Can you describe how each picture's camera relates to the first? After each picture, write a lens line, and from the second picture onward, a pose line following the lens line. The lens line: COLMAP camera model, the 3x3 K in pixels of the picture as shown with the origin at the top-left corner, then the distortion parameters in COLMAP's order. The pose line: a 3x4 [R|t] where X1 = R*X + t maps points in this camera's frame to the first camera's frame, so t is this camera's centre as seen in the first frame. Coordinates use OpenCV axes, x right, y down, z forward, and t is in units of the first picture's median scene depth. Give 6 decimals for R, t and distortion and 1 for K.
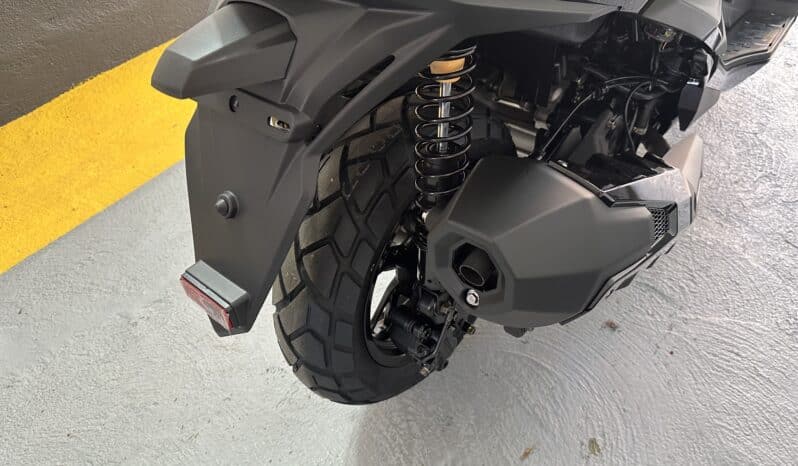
lens RADIAL K [[560.3, 0, 400.0], [0, 560.3, 236.4], [0, 0, 1]] dist [0.065408, -0.093294]
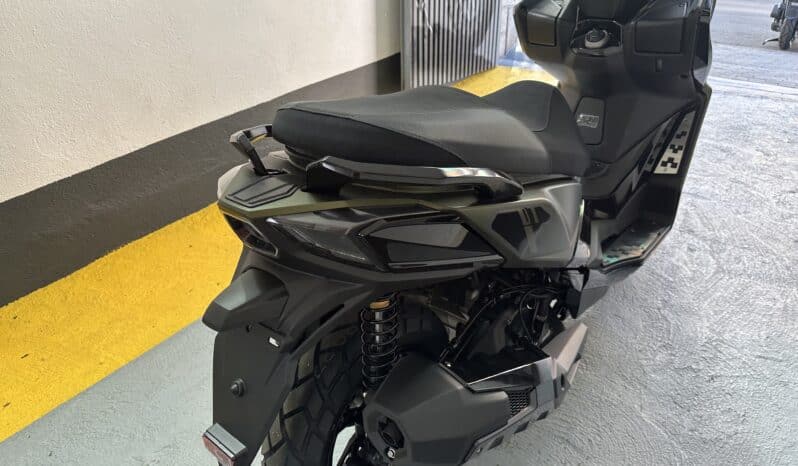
lens RADIAL K [[560.3, 0, 400.0], [0, 560.3, 236.4], [0, 0, 1]] dist [0.065408, -0.093294]
pose [[0.999886, 0.014567, 0.004064, 0.108029], [-0.013231, 0.972755, -0.231460, -0.087494], [-0.007325, 0.231379, 0.972836, -0.517418]]
